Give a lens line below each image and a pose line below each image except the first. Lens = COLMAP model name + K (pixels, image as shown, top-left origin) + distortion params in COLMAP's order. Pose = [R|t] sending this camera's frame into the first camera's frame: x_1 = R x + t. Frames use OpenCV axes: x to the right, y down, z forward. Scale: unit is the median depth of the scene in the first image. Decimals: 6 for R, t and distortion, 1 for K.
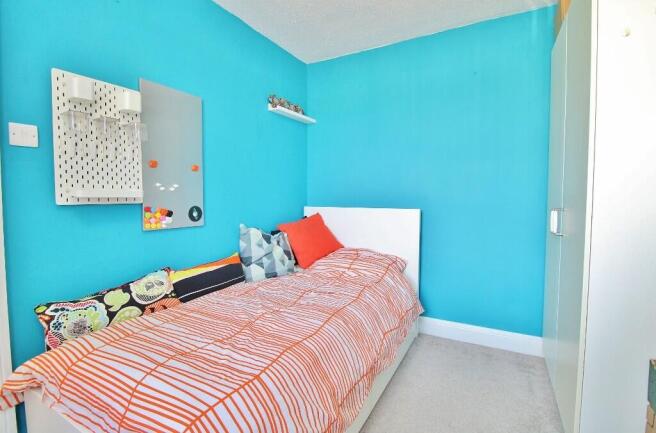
lens RADIAL K [[308.7, 0, 328.5], [0, 308.7, 215.6], [0, 0, 1]] dist [-0.001468, -0.000822]
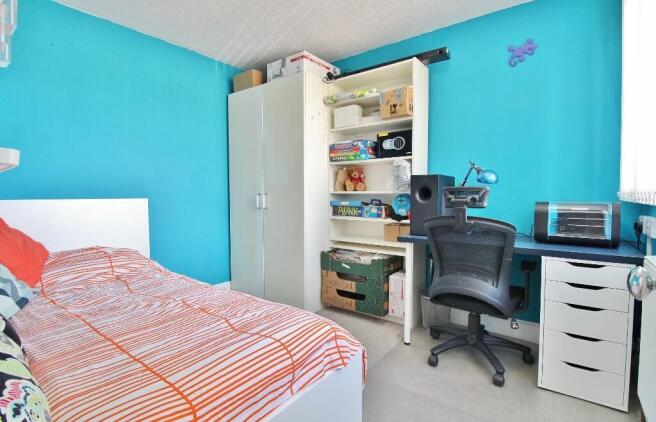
lens RADIAL K [[313.6, 0, 328.7], [0, 313.6, 210.4], [0, 0, 1]] dist [-0.001578, -0.000414]
pose [[0.141745, -0.055868, 0.988325, -1.202028], [0.067483, 0.996629, 0.046659, 0.024695], [-0.987600, 0.060081, 0.145038, 0.448827]]
